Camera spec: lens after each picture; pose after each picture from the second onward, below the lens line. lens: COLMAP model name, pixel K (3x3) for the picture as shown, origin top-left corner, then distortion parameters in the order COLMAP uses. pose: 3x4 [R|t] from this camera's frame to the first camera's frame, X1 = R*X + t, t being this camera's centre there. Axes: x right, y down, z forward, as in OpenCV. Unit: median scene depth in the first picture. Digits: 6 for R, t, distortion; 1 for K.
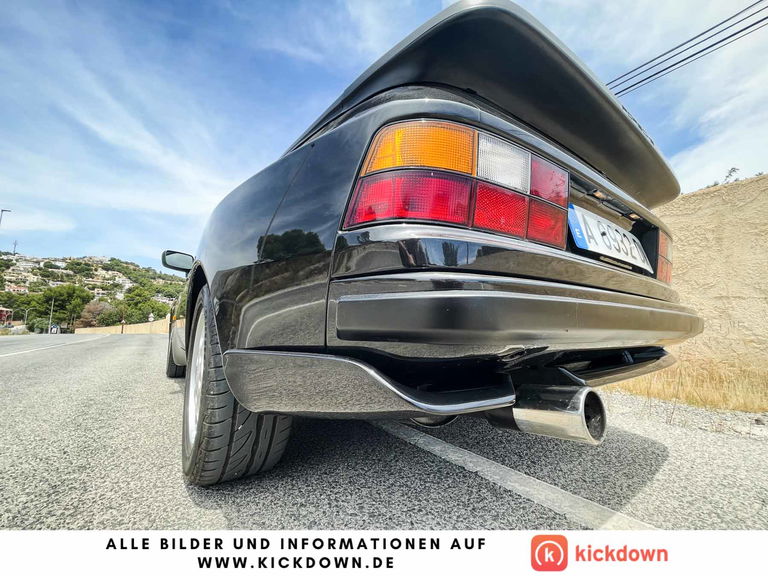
lens RADIAL K [[308.4, 0, 386.7], [0, 308.4, 291.3], [0, 0, 1]] dist [-0.002404, -0.000109]
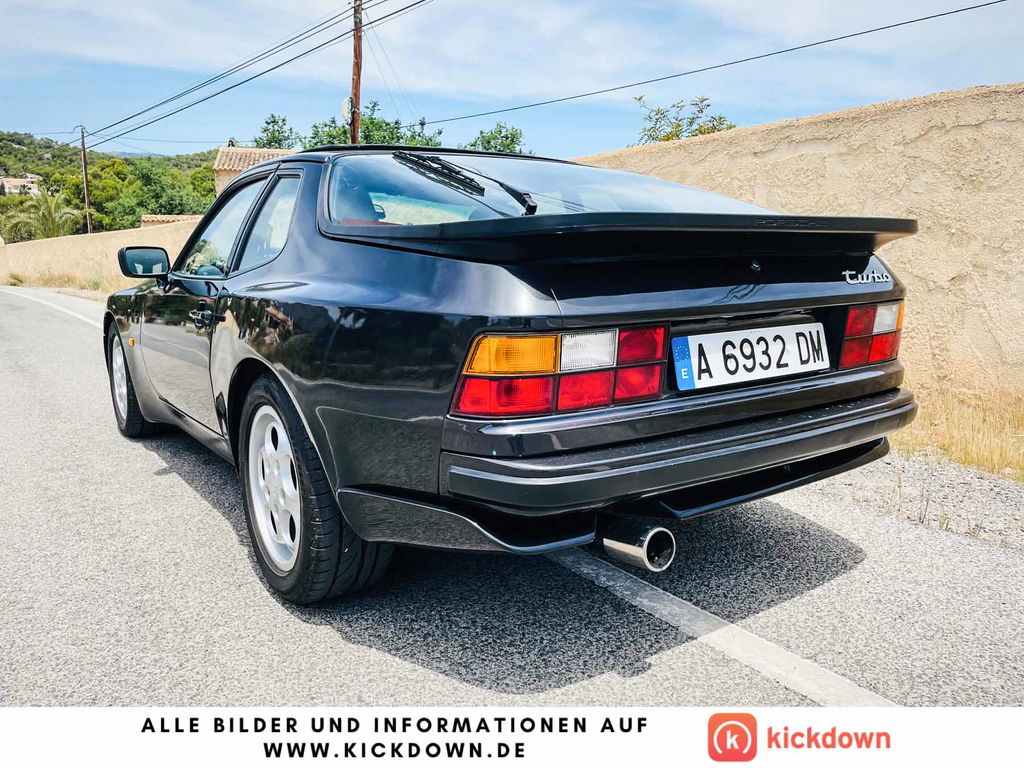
lens RADIAL K [[776.9, 0, 517.1], [0, 776.9, 382.5], [0, 0, 1]] dist [0.094174, -0.117927]
pose [[0.999708, -0.013446, -0.020082, 0.114505], [0.018595, 0.958725, 0.283728, -0.727464], [0.015438, -0.284018, 0.958695, -1.163756]]
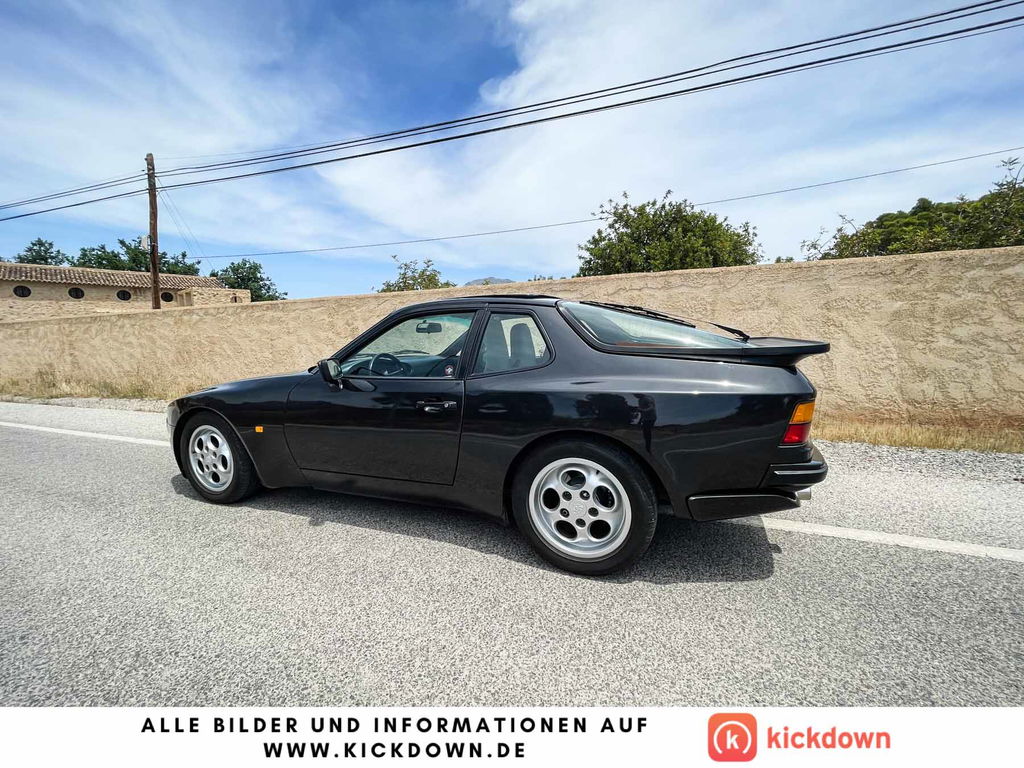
lens RADIAL K [[413.3, 0, 512.0], [0, 413.3, 384.0], [0, 0, 1]] dist [-0.000529, -0.000046]
pose [[0.840053, -0.097139, 0.533737, -2.175341], [-0.035704, 0.971806, 0.233063, -0.811836], [-0.541328, -0.214842, 0.812900, -0.225784]]
